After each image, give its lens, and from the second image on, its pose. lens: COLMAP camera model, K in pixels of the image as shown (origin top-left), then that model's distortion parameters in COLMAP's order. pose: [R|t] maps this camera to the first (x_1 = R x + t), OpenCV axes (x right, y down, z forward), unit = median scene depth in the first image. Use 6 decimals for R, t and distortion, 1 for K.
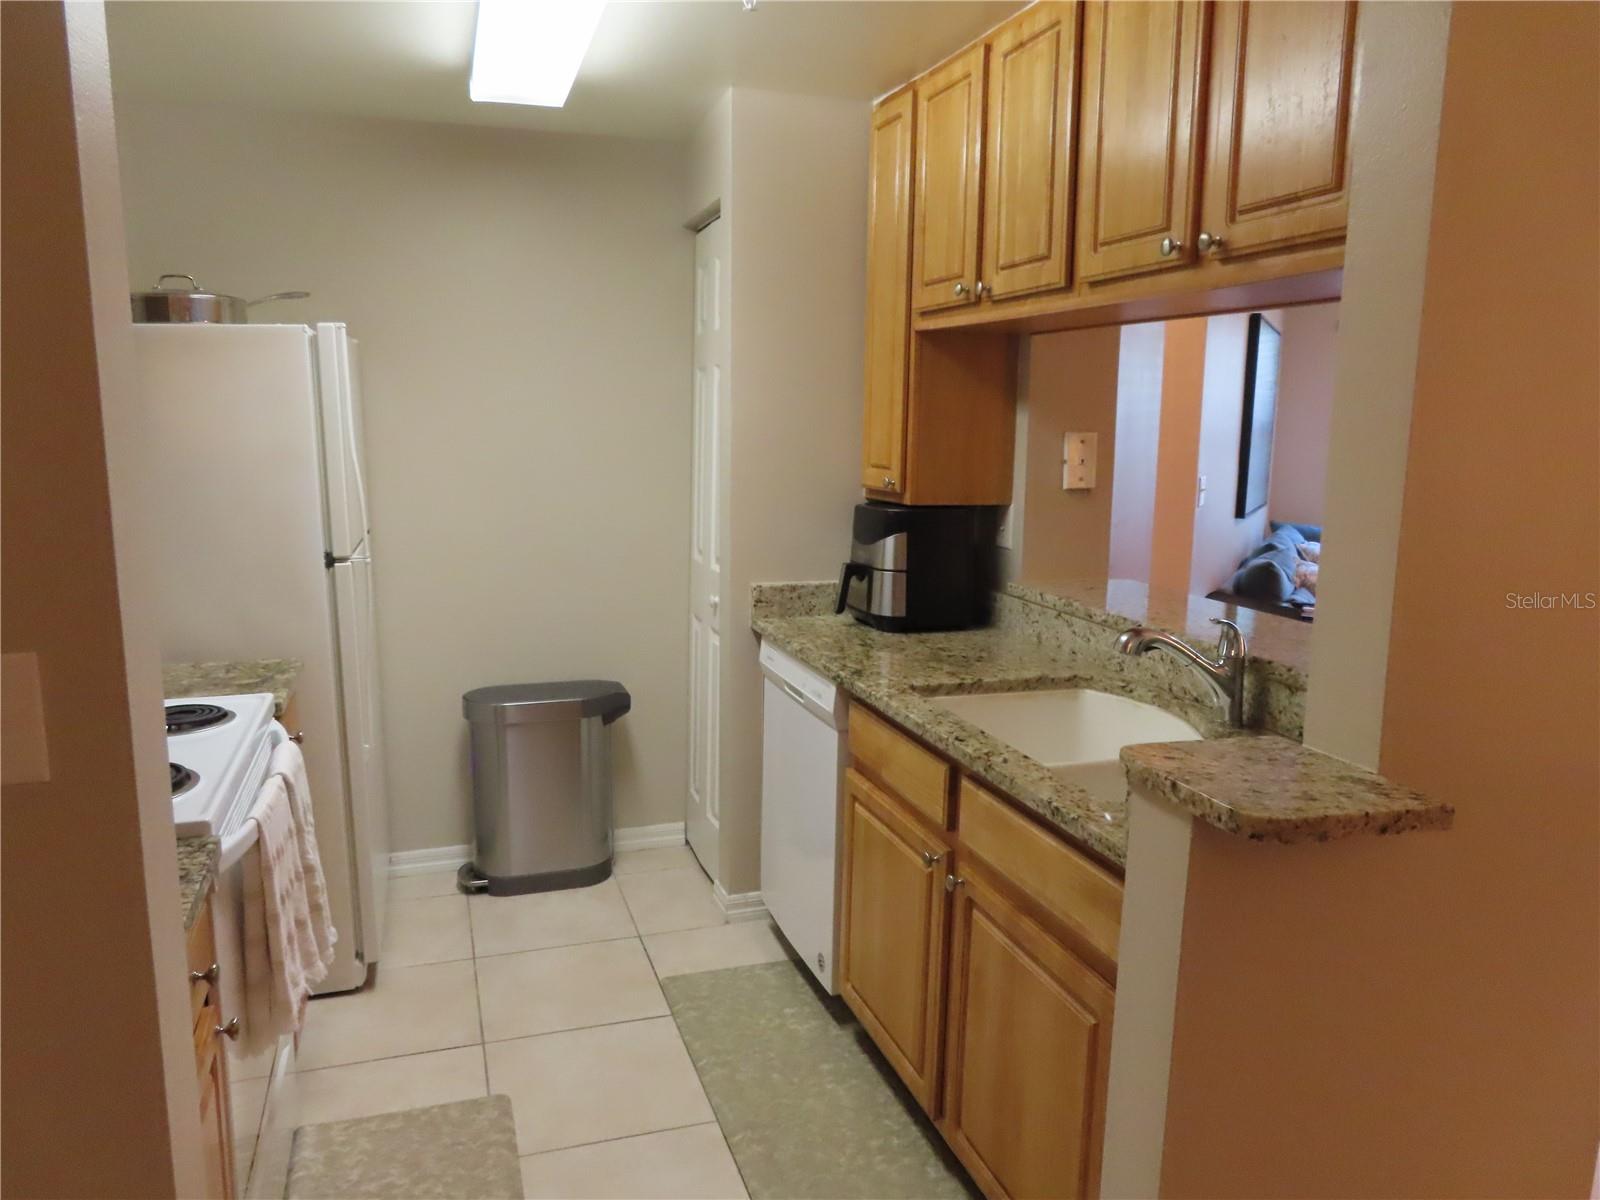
lens RADIAL K [[1147.0, 0, 786.1], [0, 1147.0, 595.2], [0, 0, 1]] dist [-0.012179, 0.012223]
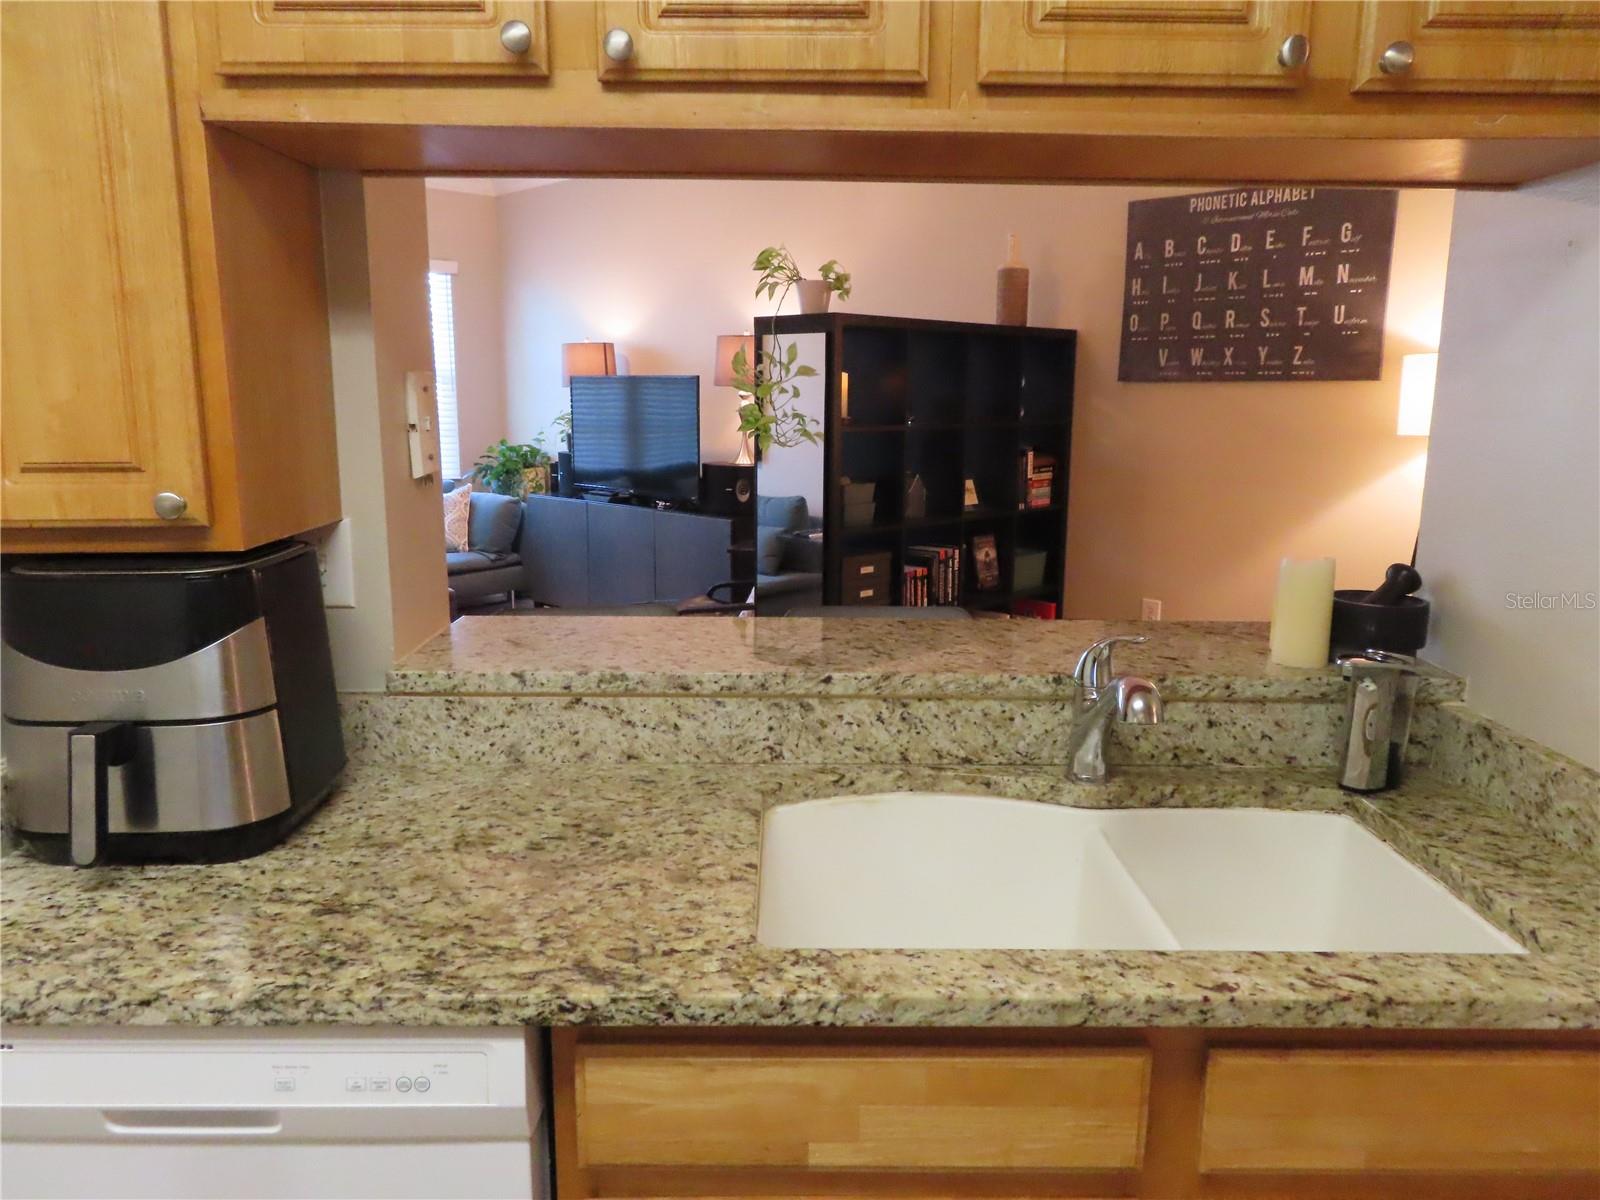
lens RADIAL K [[1147.0, 0, 790.8], [0, 1147.0, 596.6], [0, 0, 1]] dist [-0.012179, 0.012223]
pose [[0.295531, -0.196701, 0.934864, -0.254014], [0.146912, 0.976291, 0.158976, -0.111514], [-0.943970, 0.090360, 0.317422, 0.760684]]
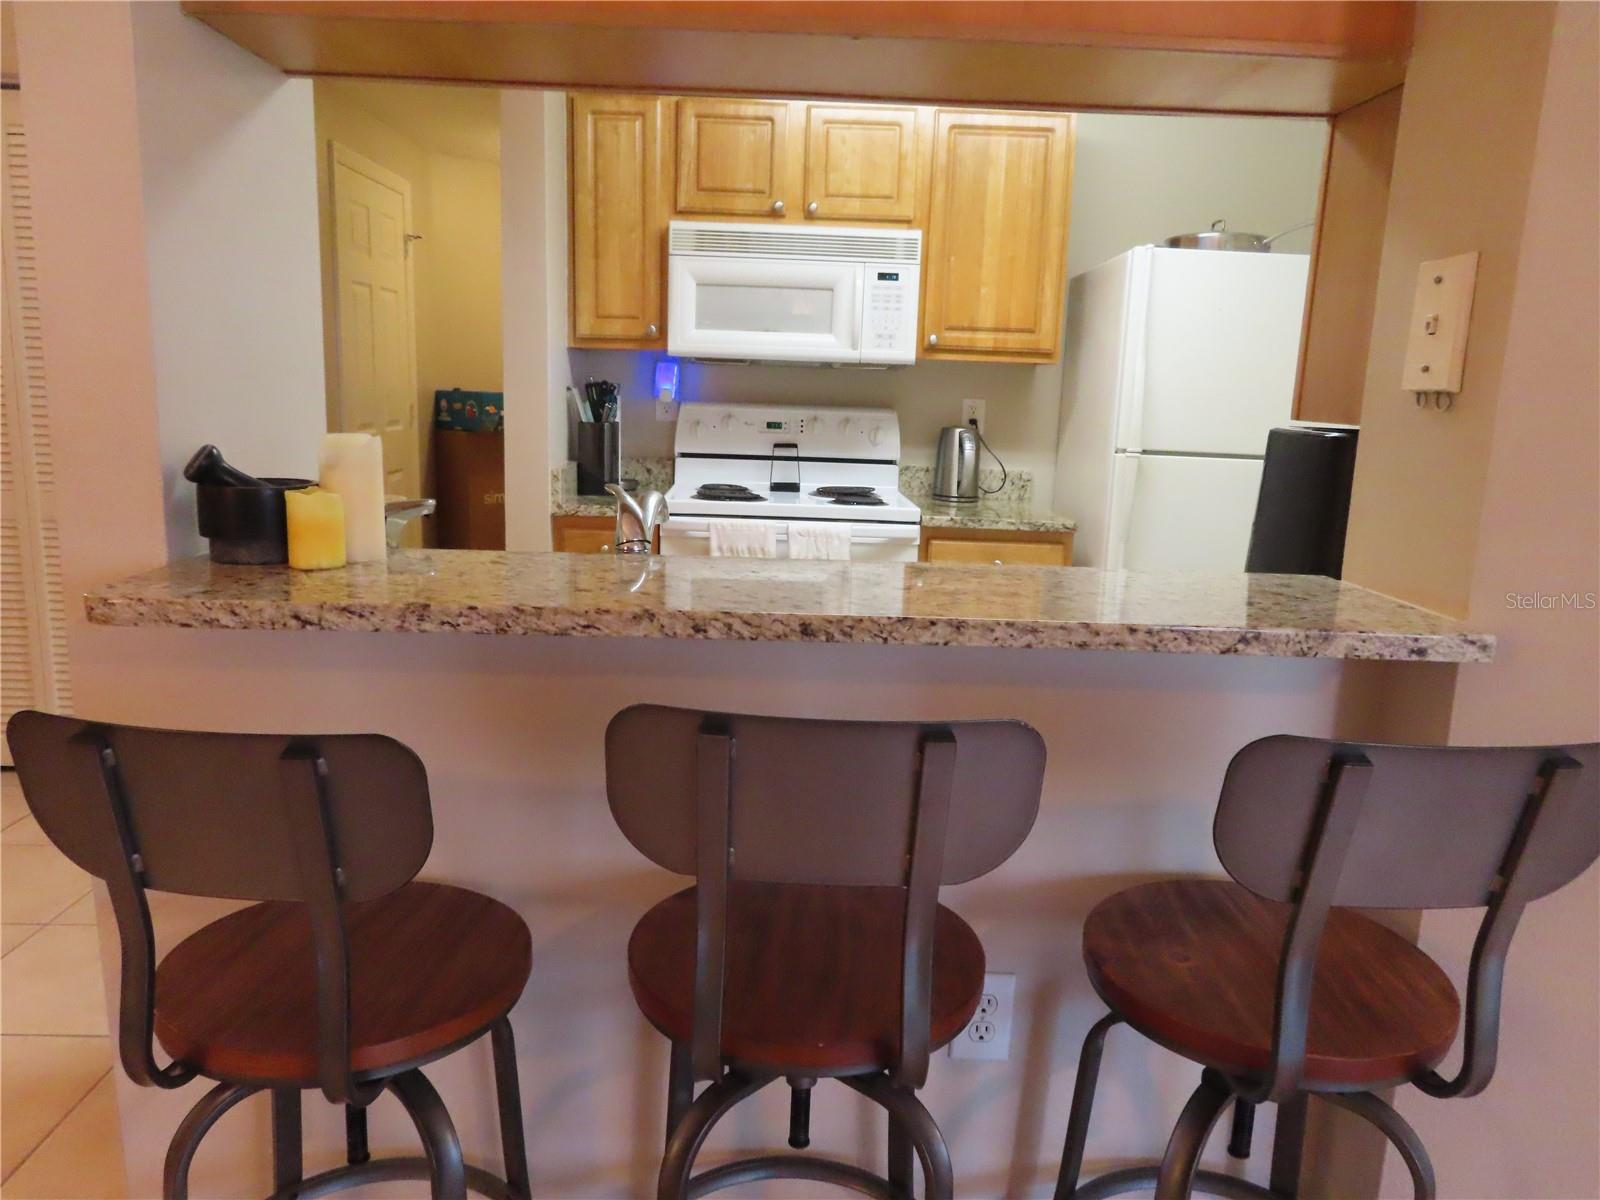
lens RADIAL K [[1147.0, 0, 799.9], [0, 1147.0, 585.6], [0, 0, 1]] dist [-0.012179, 0.012223]
pose [[-0.270824, 0.156743, -0.949782, 0.858549], [-0.191171, 0.958245, 0.212651, -0.087704], [0.943456, 0.239161, -0.229551, 1.021397]]
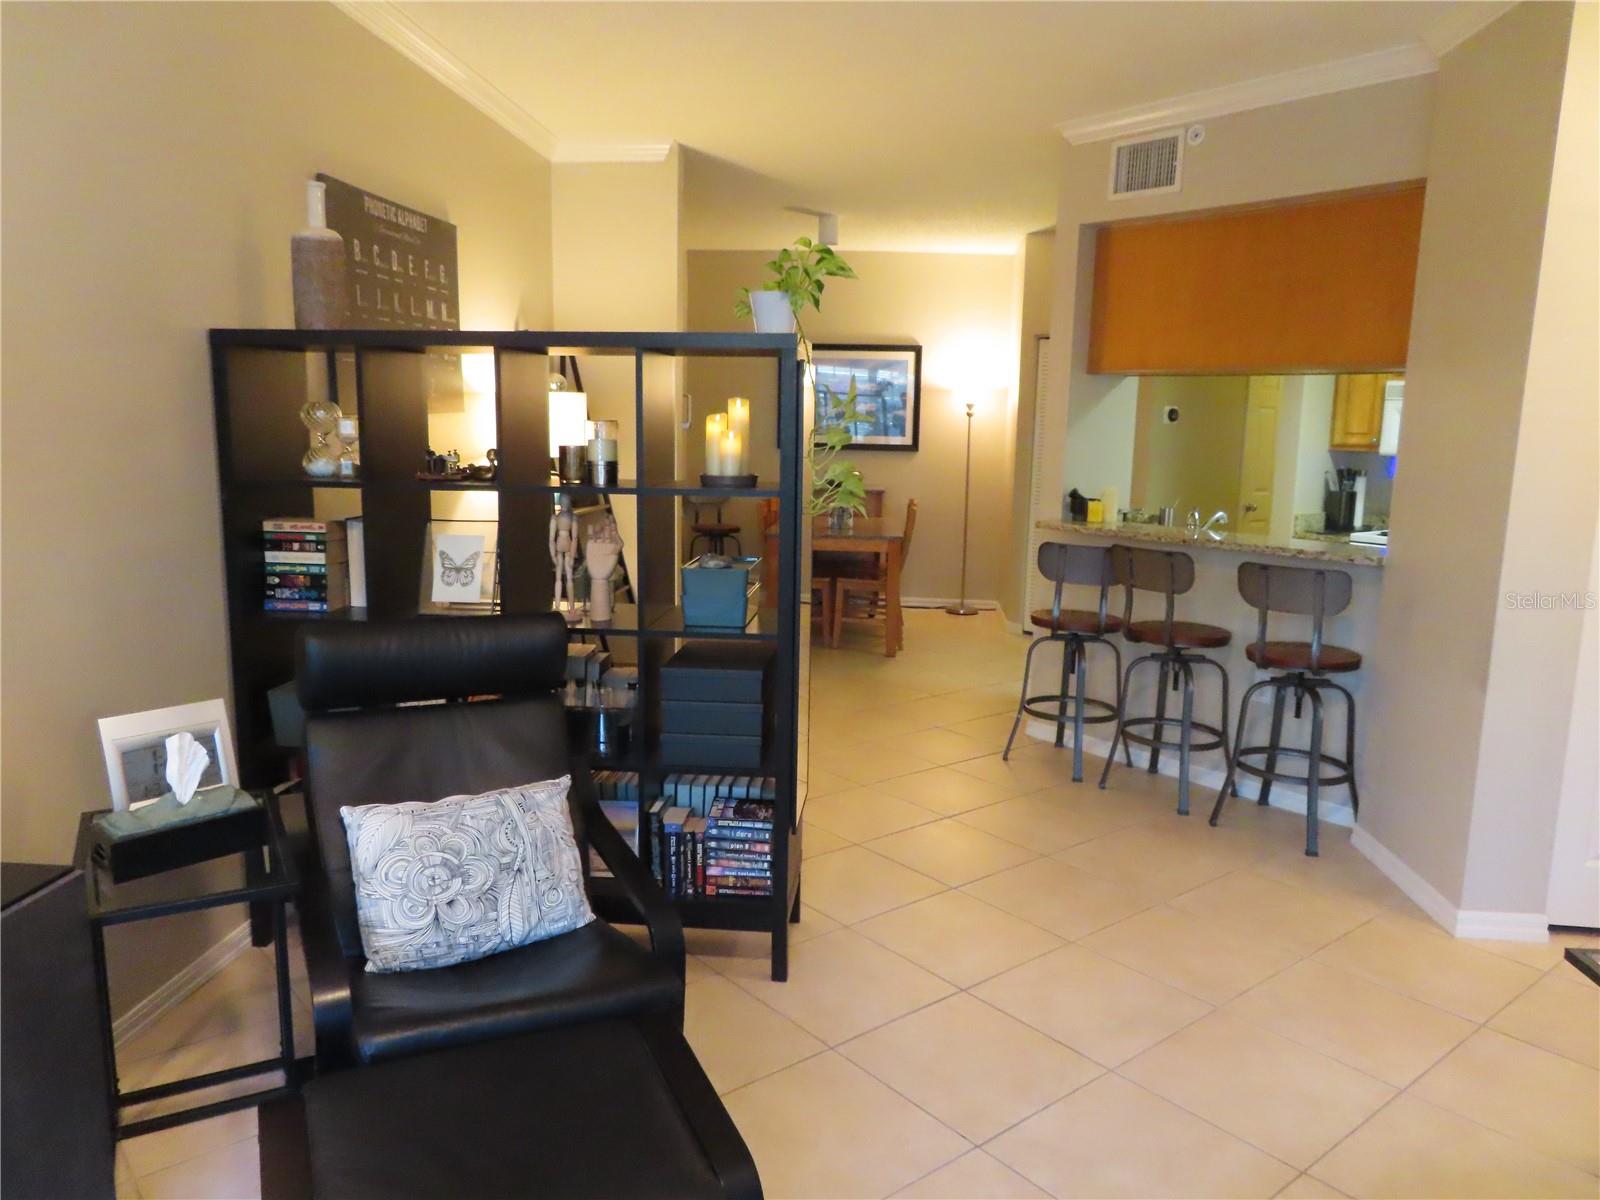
lens RADIAL K [[1147.0, 0, 790.3], [0, 1147.0, 591.3], [0, 0, 1]] dist [-0.012179, 0.012223]
pose [[-0.931223, 0.028958, -0.363298, 1.596123], [-0.086485, 0.950806, 0.297471, -0.360390], [0.354040, 0.308432, -0.882907, 2.246834]]
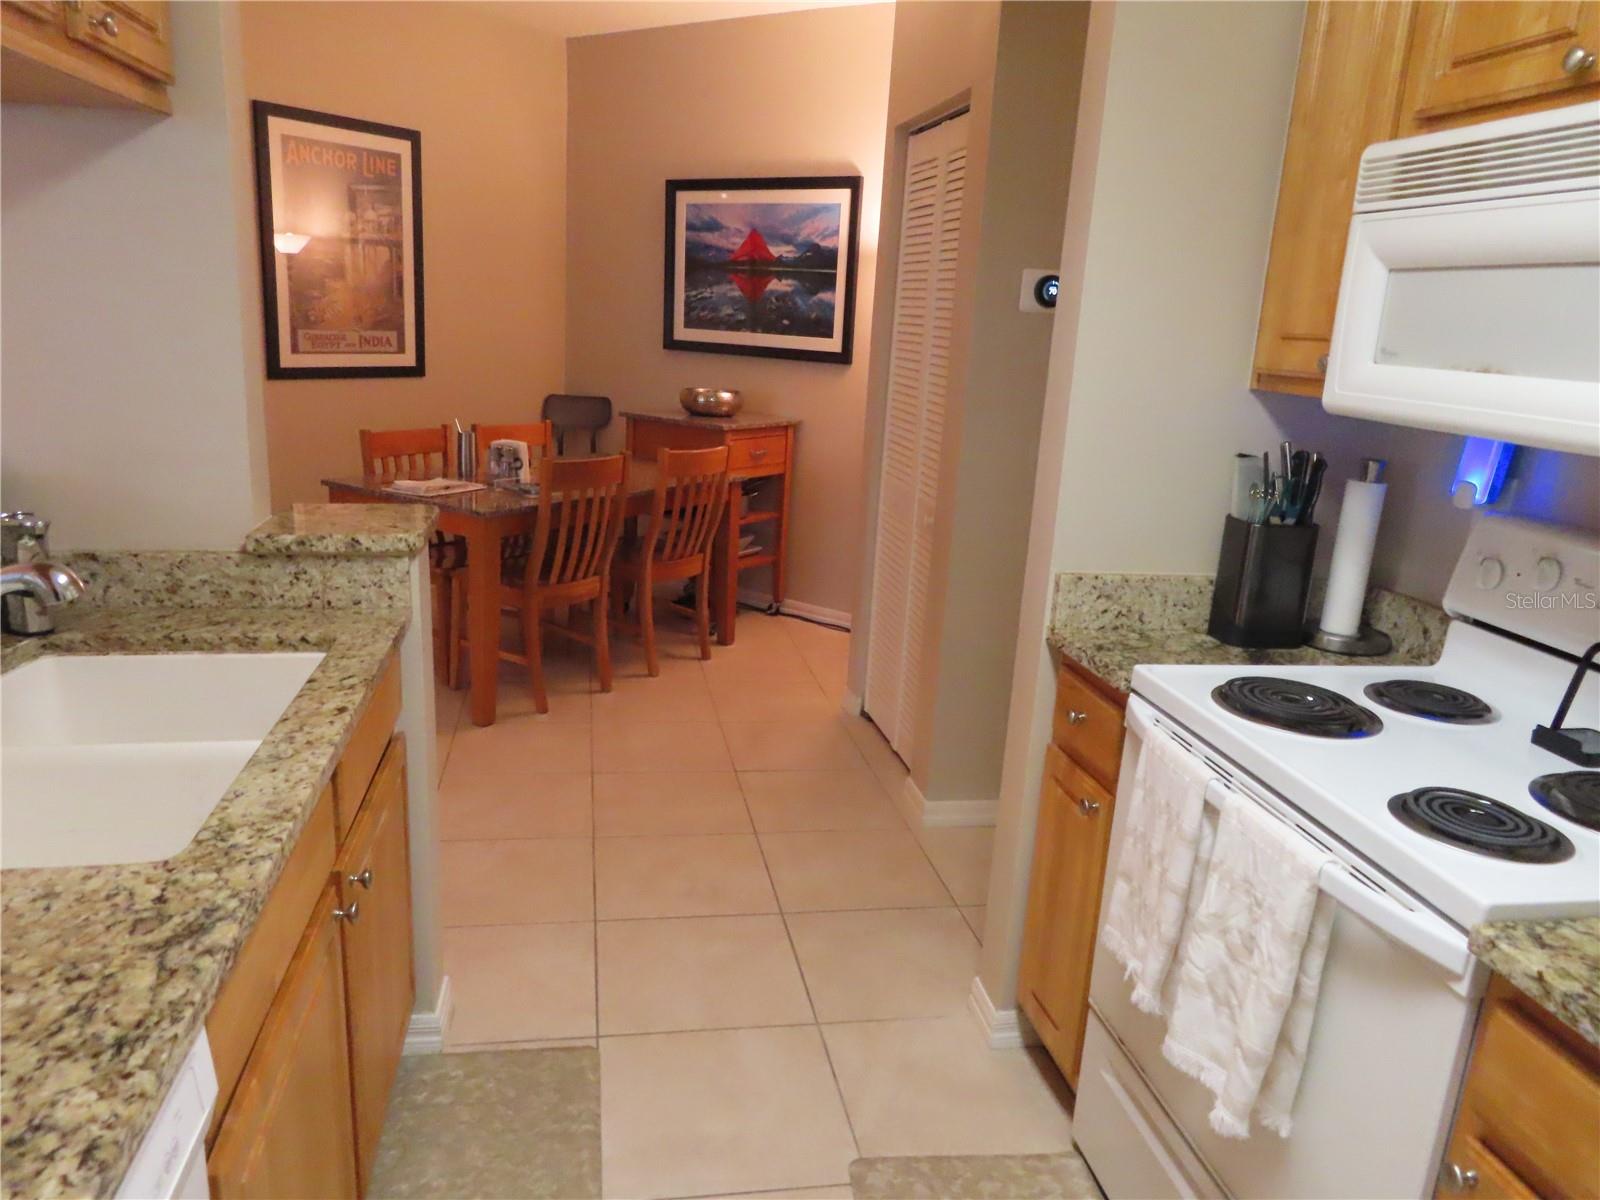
lens RADIAL K [[1147.0, 0, 794.1], [0, 1147.0, 586.8], [0, 0, 1]] dist [-0.012179, 0.012223]
pose [[-0.989279, -0.094471, 0.111366, -0.158563], [-0.044333, 0.920867, 0.387348, -0.184384], [-0.139146, 0.378258, -0.915183, 1.213602]]
